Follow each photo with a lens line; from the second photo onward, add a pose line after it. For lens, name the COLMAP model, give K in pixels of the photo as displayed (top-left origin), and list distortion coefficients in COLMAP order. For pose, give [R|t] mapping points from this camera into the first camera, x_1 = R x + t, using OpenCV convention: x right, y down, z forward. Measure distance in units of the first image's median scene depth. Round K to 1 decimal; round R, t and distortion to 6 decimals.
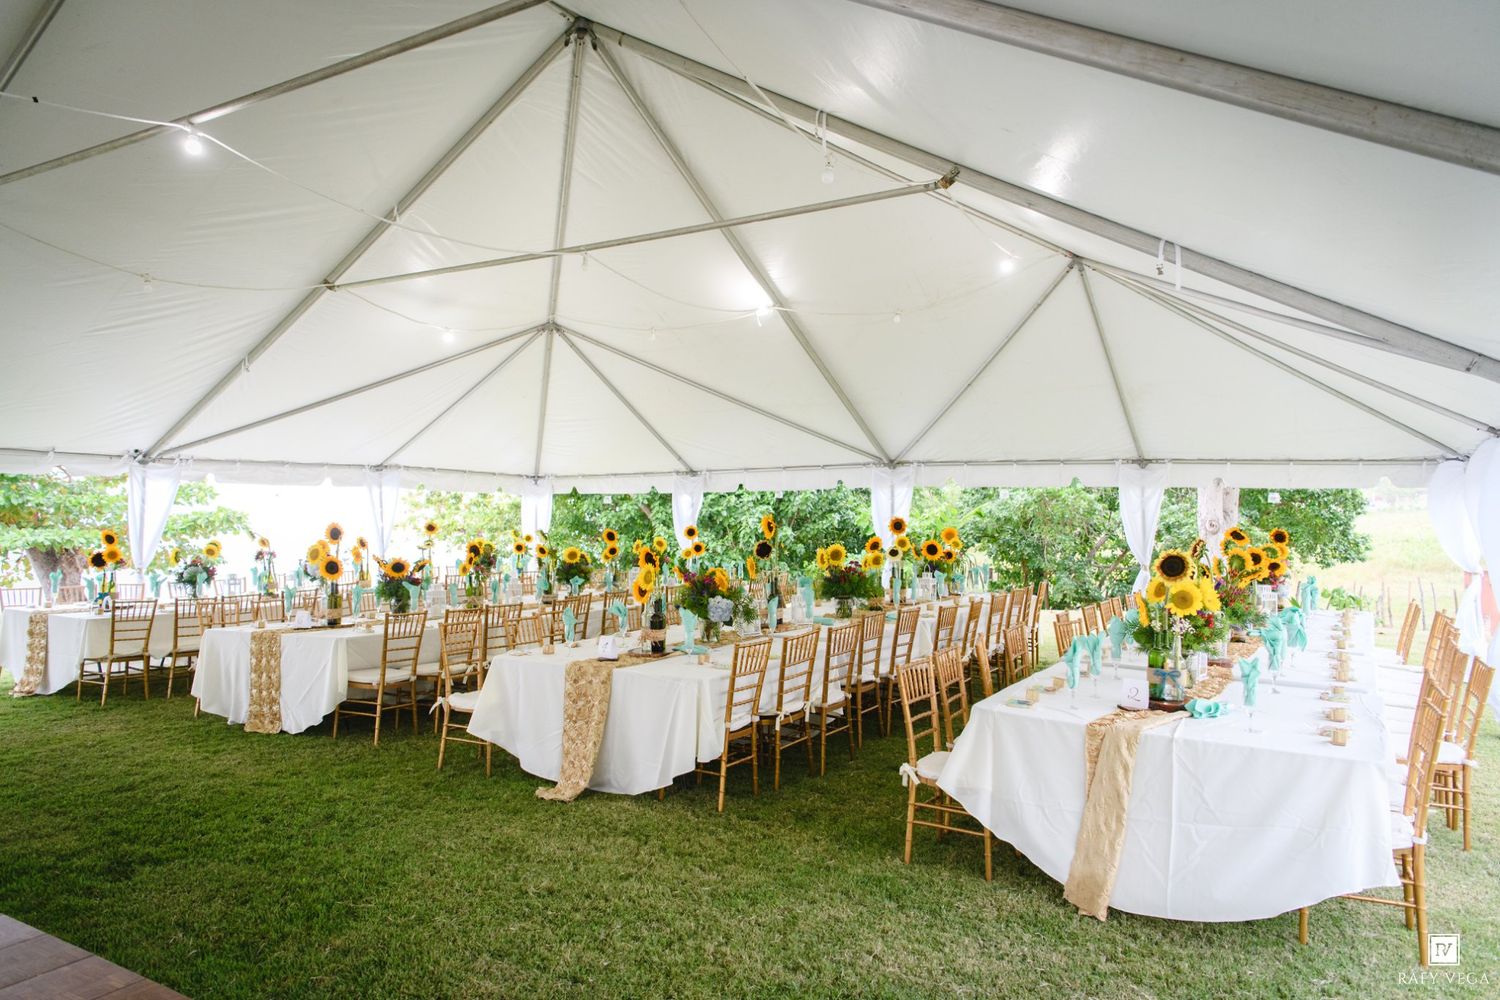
lens RADIAL K [[1015.0, 0, 763.0], [0, 1015.0, 464.8], [0, 0, 1]] dist [-0.002153, -0.003671]
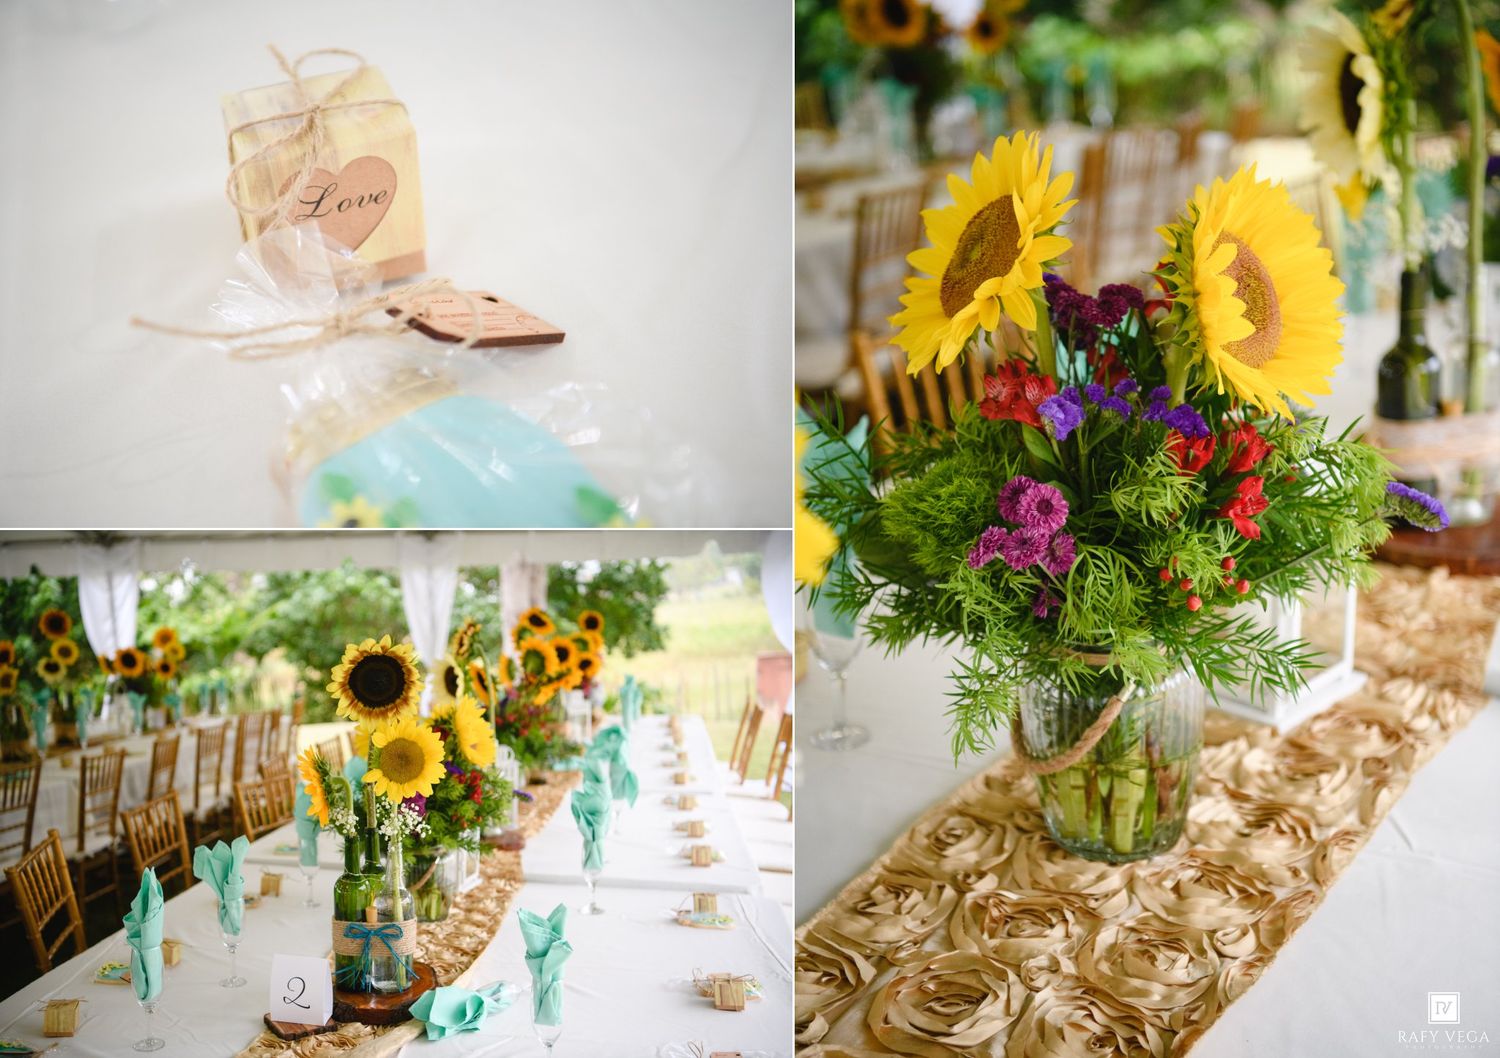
lens RADIAL K [[3150.6, 0, 750.6], [0, 3150.6, 528.4], [0, 0, 1]] dist [-0.131818, 0.000000]
pose [[0.870478, -0.024093, 0.491617, -0.490679], [0.003412, 0.999073, 0.042921, -0.091144], [-0.492195, -0.035685, 0.869753, -0.998234]]
